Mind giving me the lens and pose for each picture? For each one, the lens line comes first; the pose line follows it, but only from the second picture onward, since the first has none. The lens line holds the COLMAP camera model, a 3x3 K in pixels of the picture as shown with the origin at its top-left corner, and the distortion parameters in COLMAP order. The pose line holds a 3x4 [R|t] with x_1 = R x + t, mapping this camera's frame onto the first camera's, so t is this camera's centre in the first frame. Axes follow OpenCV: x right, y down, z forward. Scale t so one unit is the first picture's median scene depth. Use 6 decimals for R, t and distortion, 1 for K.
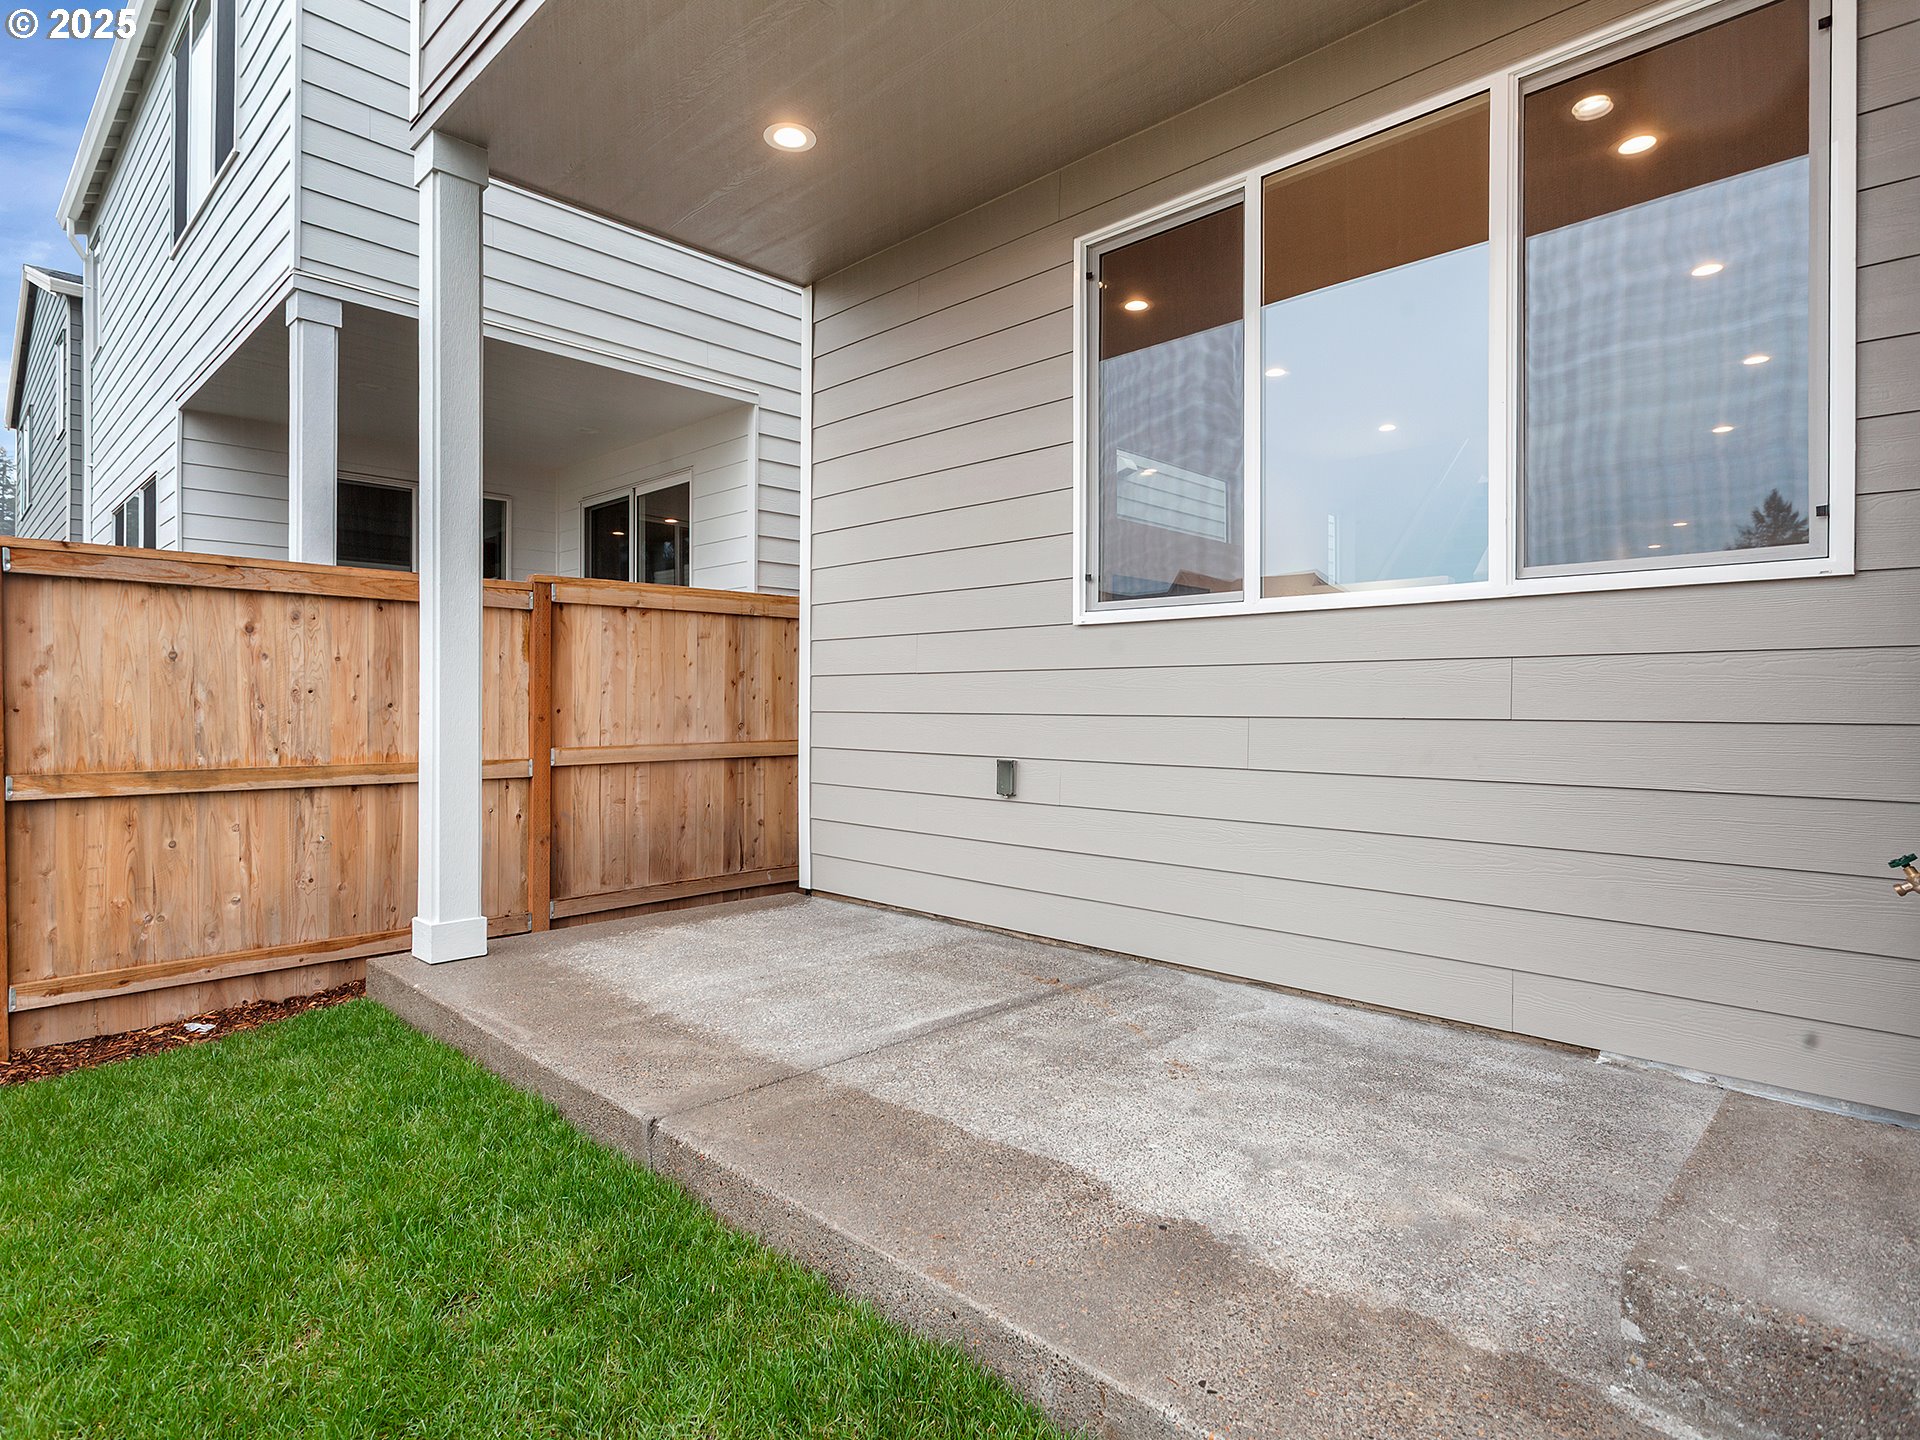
lens RADIAL K [[1021.8, 0, 953.0], [0, 1021.8, 712.0], [0, 0, 1]] dist [0.000989, 0.001320]
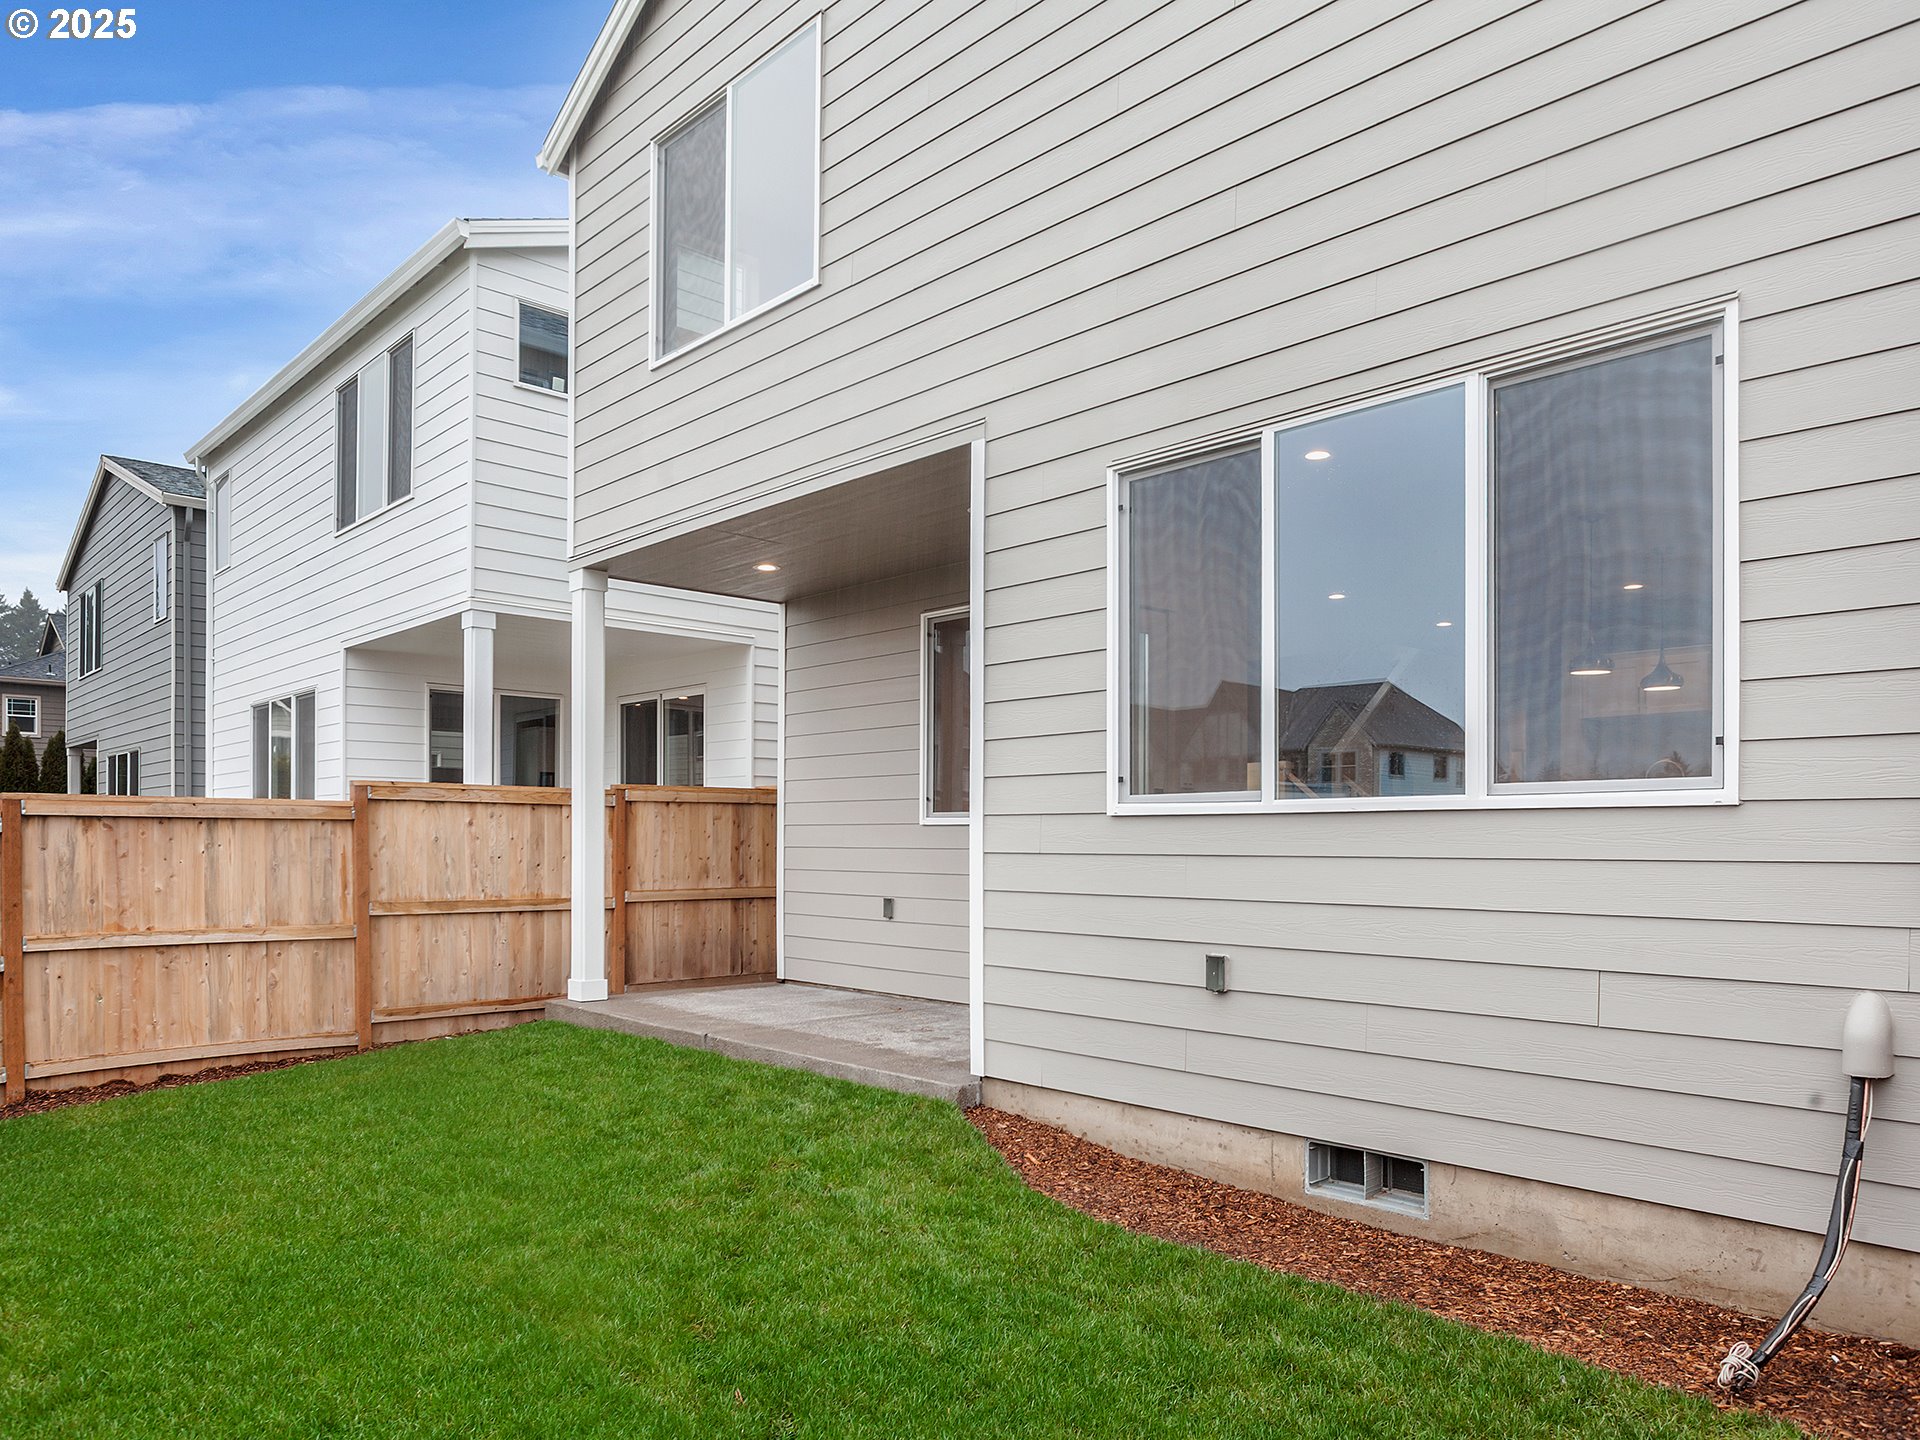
lens RADIAL K [[1300.2, 0, 959.7], [0, 1300.2, 884.4], [0, 0, 1]] dist [-0.006459, -0.001866]
pose [[0.999169, 0.005078, -0.040444, 0.225698], [-0.004121, 0.999710, 0.023709, -0.026497], [0.040553, -0.023522, 0.998900, -1.062406]]
